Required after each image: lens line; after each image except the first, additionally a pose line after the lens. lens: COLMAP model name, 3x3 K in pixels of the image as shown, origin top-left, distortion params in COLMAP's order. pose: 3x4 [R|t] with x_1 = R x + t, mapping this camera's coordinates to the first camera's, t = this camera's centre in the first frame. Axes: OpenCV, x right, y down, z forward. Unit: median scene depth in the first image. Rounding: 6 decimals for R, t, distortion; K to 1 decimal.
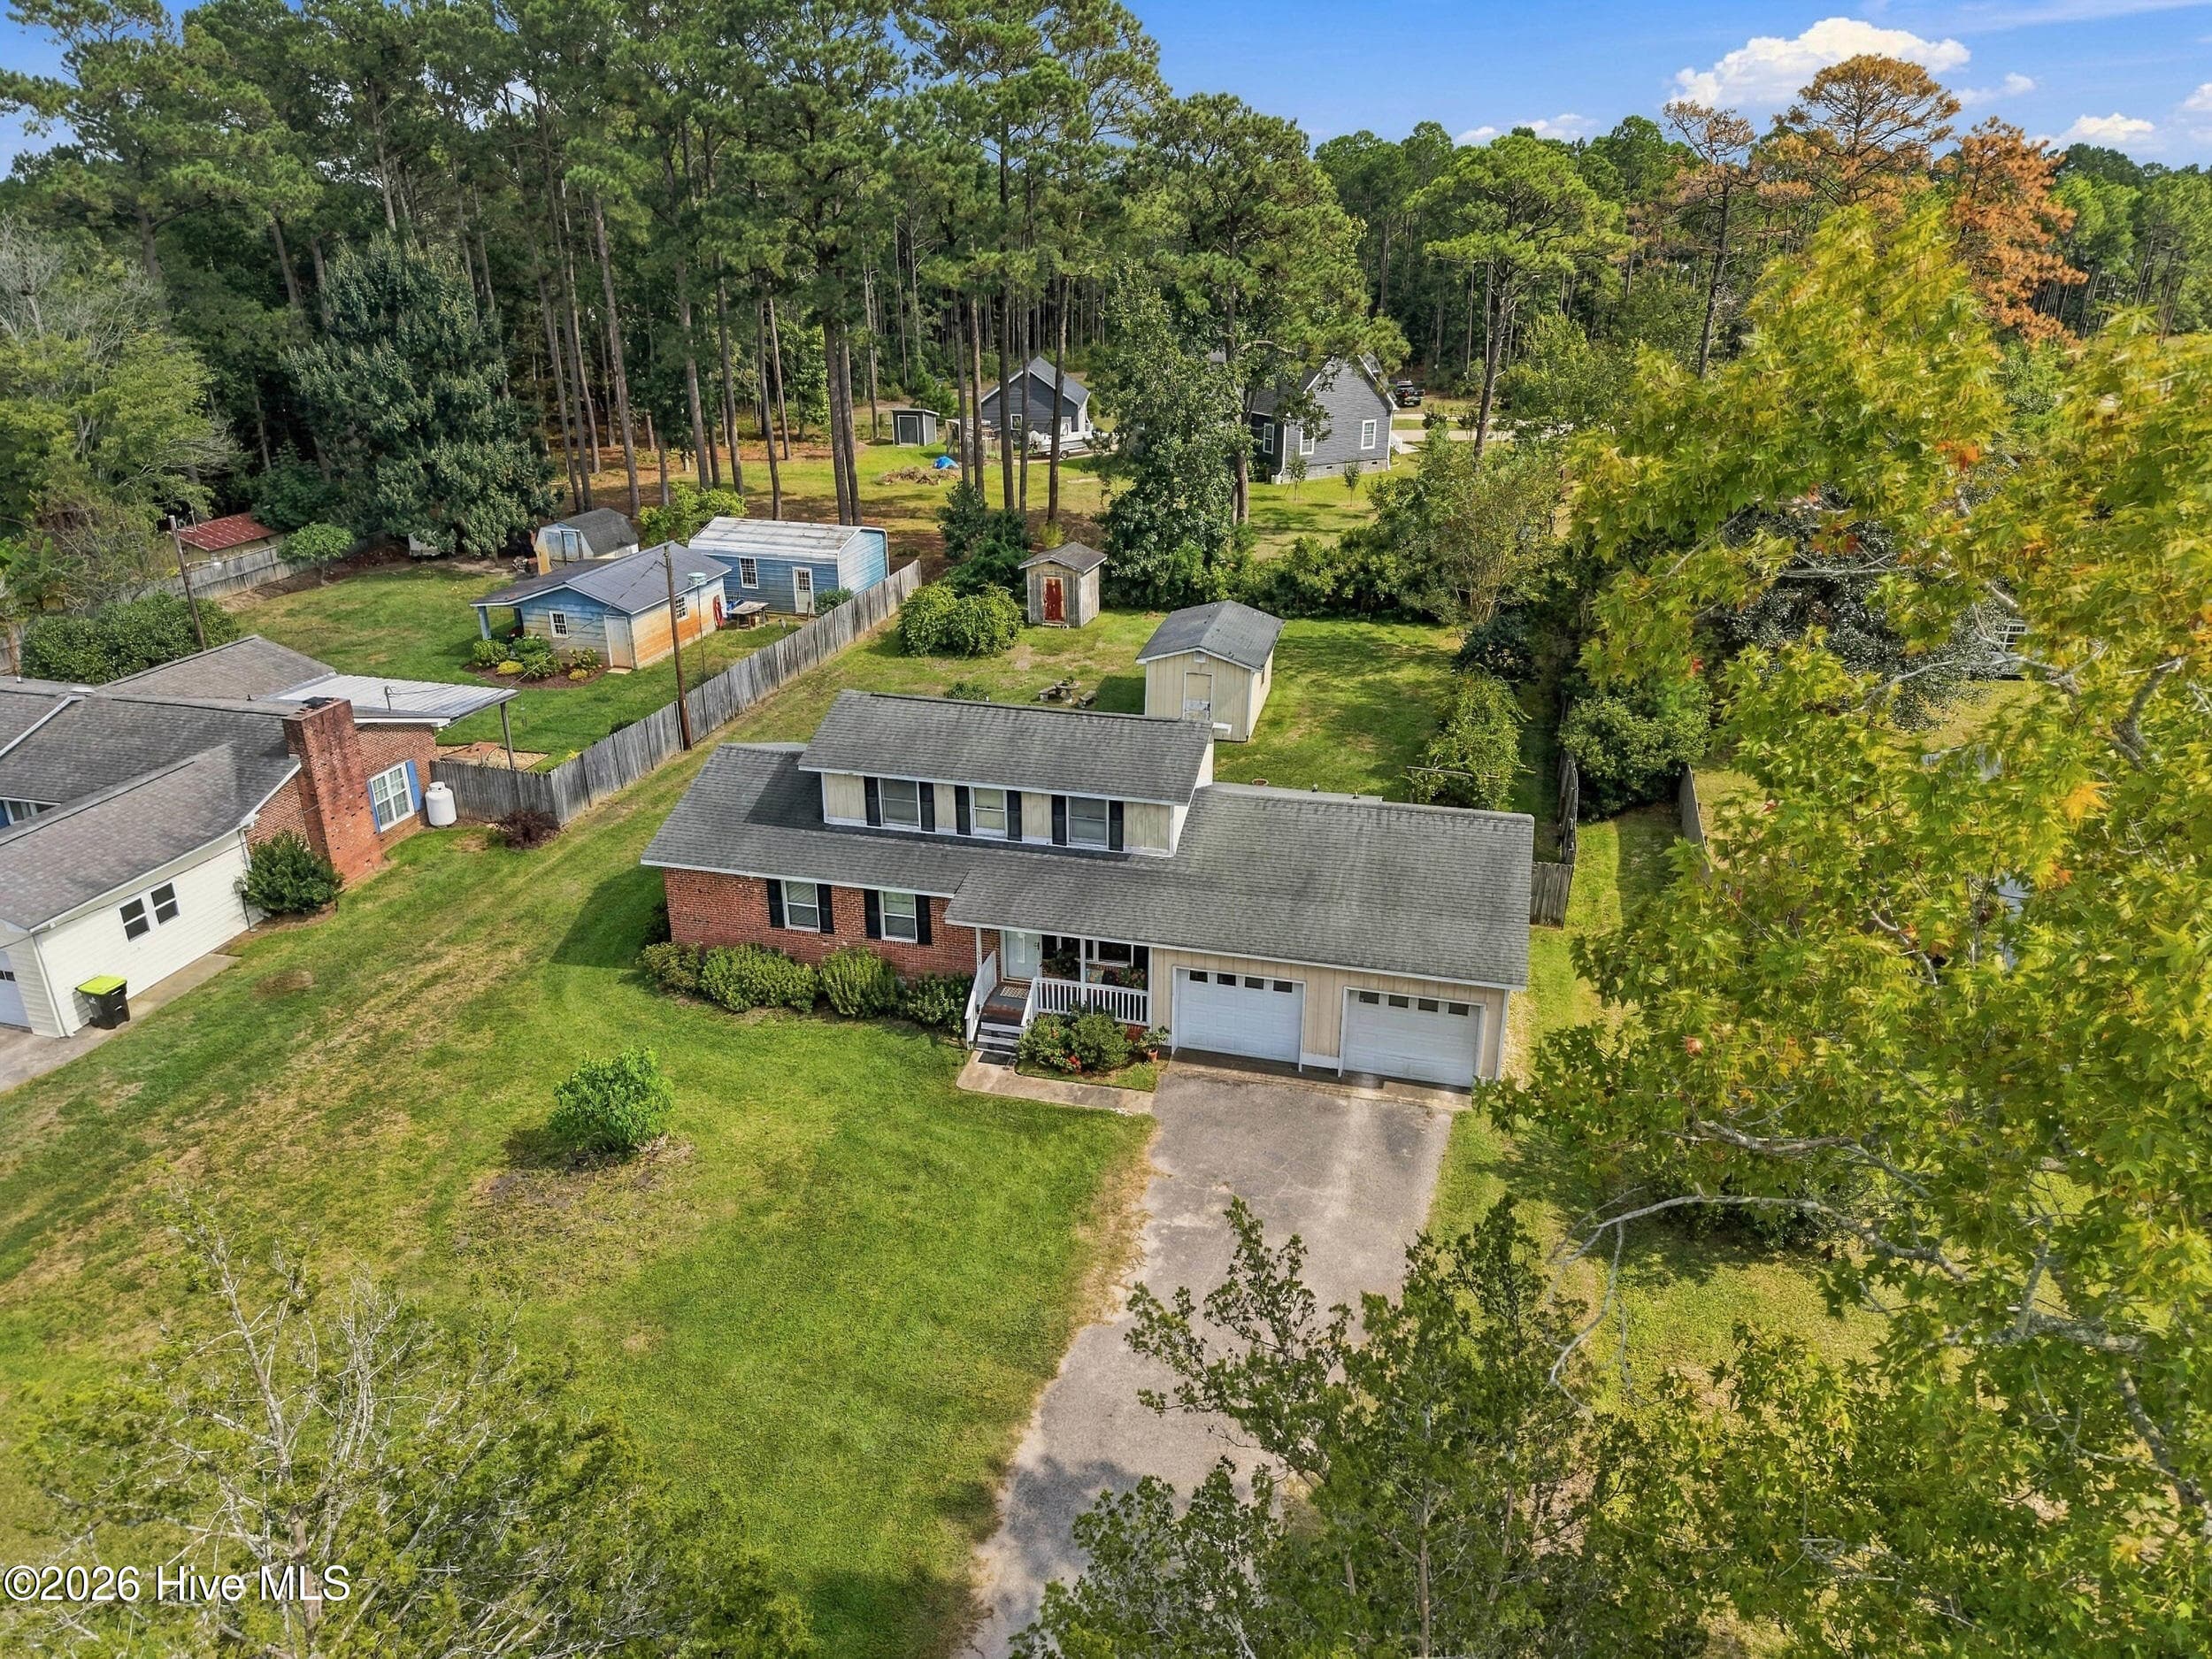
lens RADIAL K [[1459.1, 0, 1106.0], [0, 1459.1, 829.5], [0, 0, 1]] dist [0.001269, -0.001930]
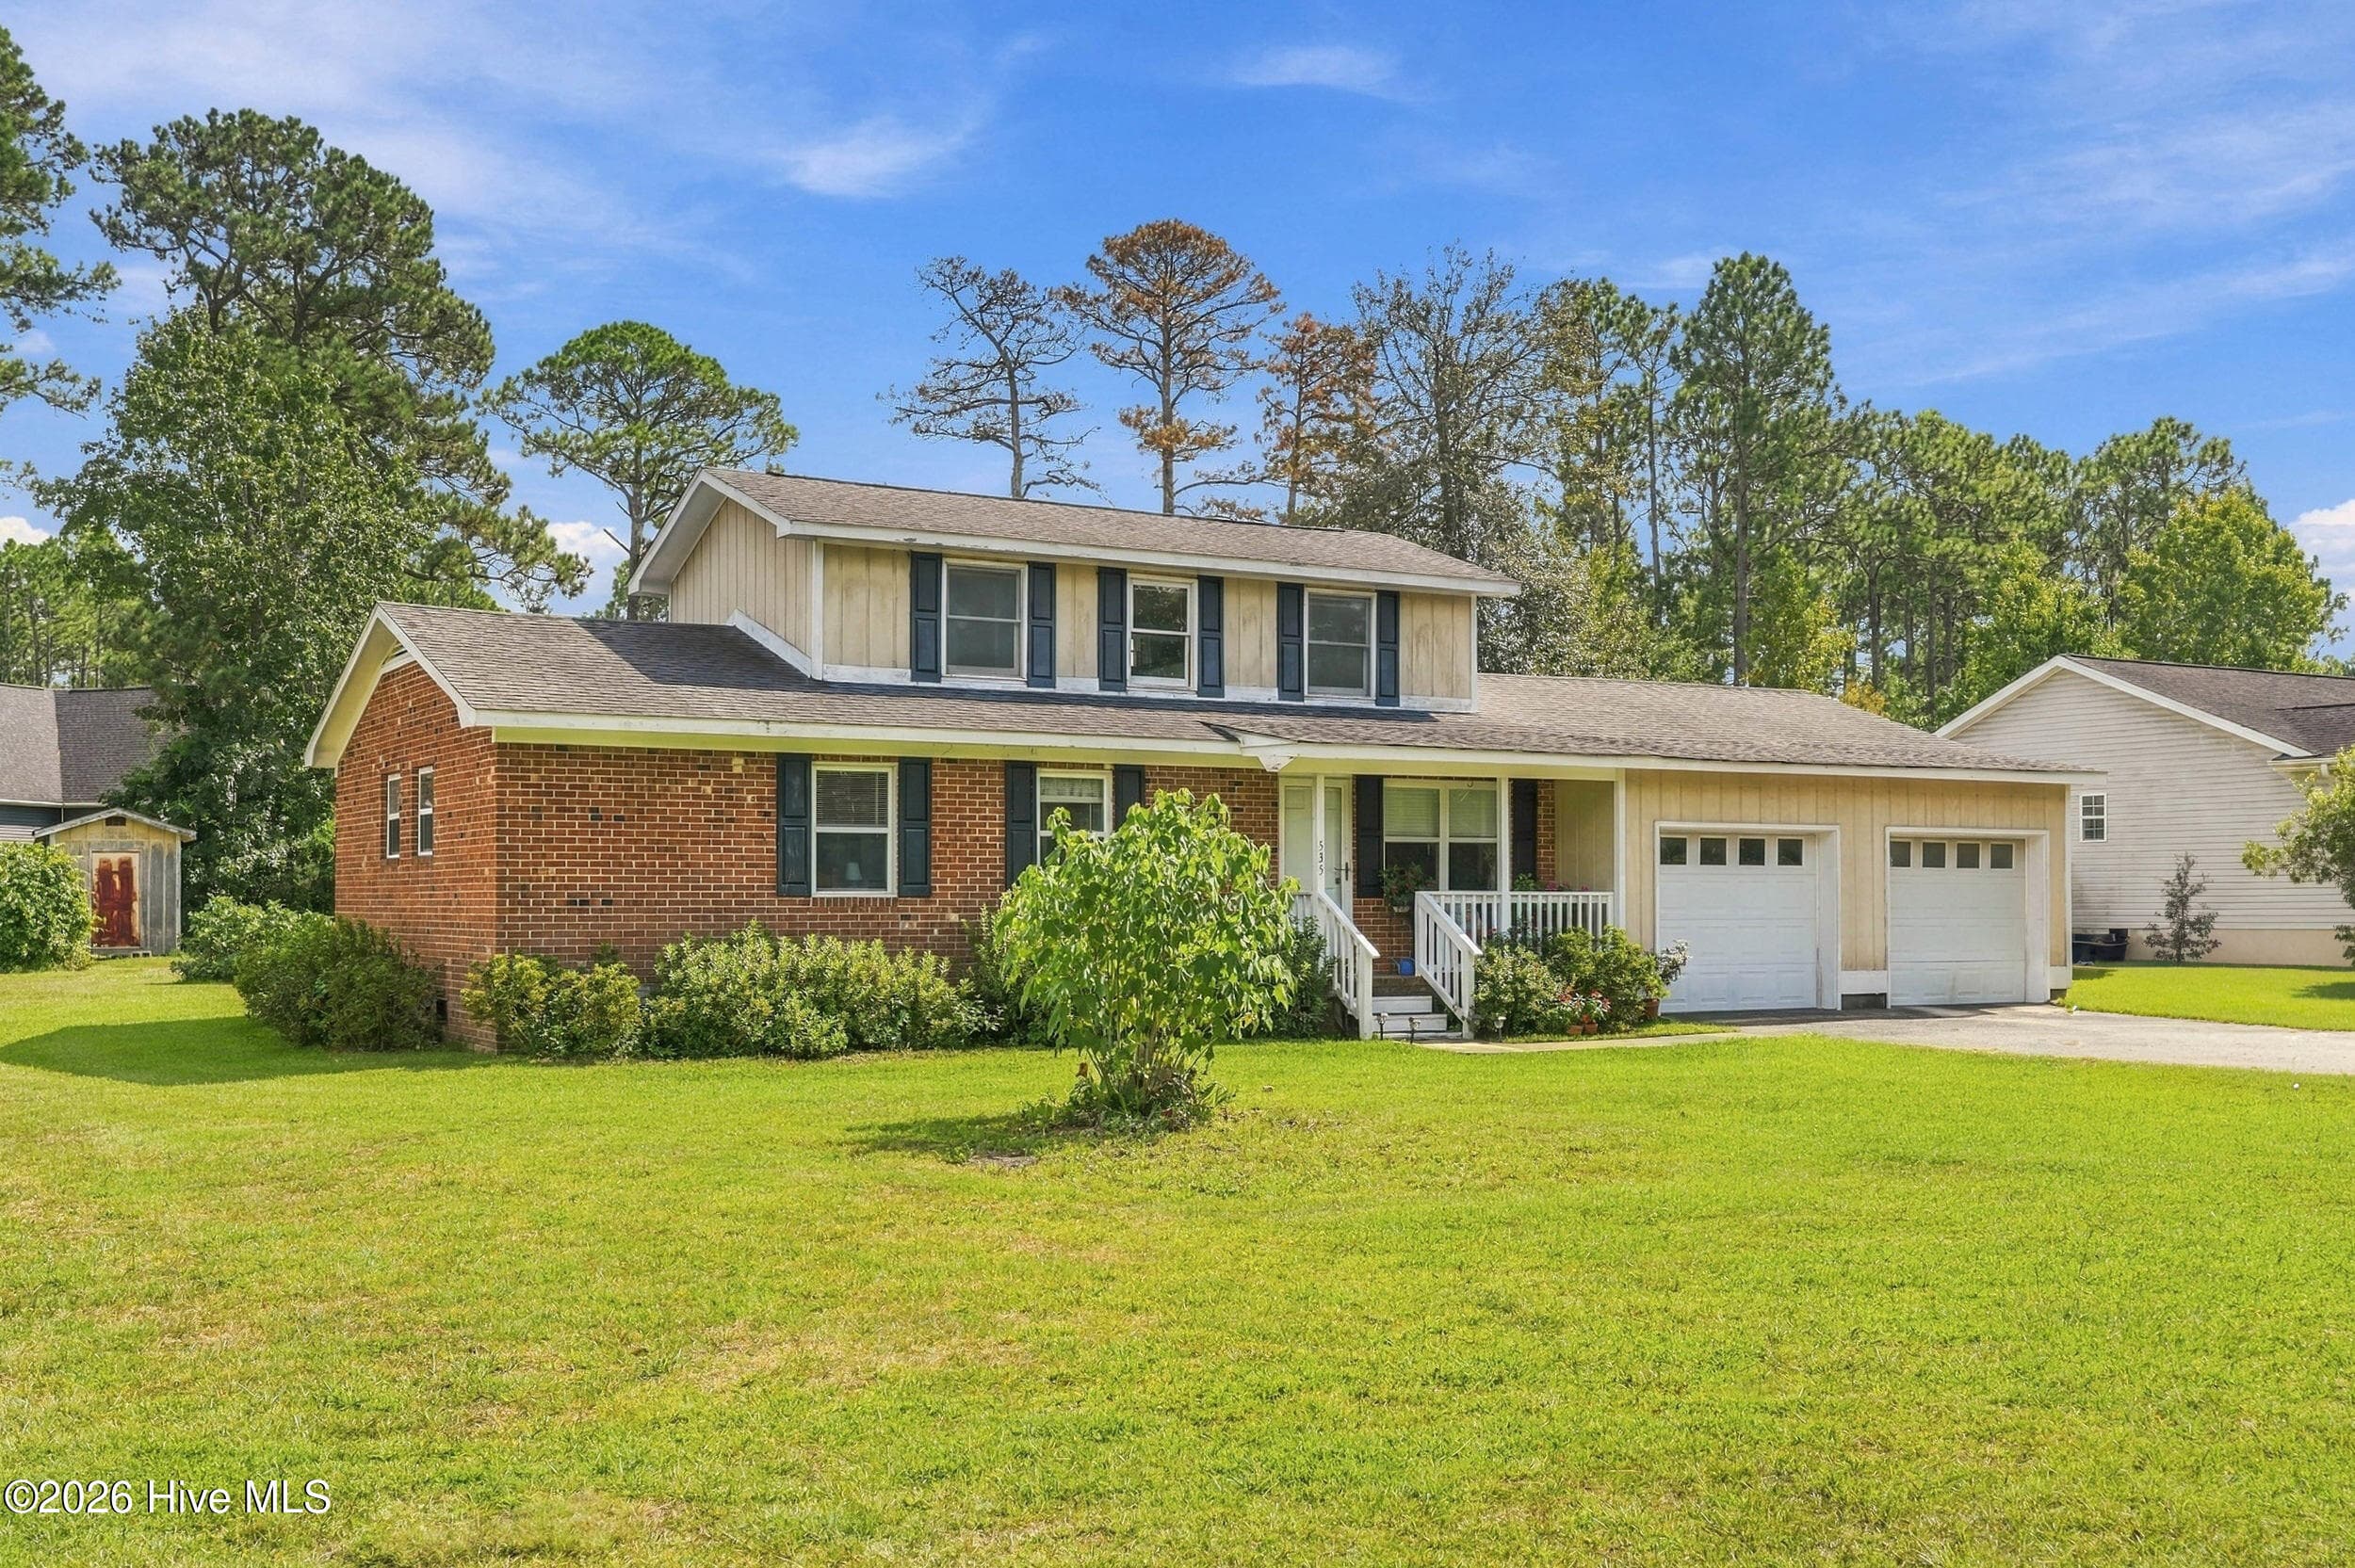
lens RADIAL K [[2424.9, 0, 1177.5], [0, 2424.9, 784.0], [0, 0, 1]] dist [-0.048769, -0.009637]
pose [[0.716418, 0.024551, 0.697240, -0.631188], [0.278457, 0.906268, -0.318027, 0.286487], [-0.639693, 0.421991, 0.642430, 0.502662]]
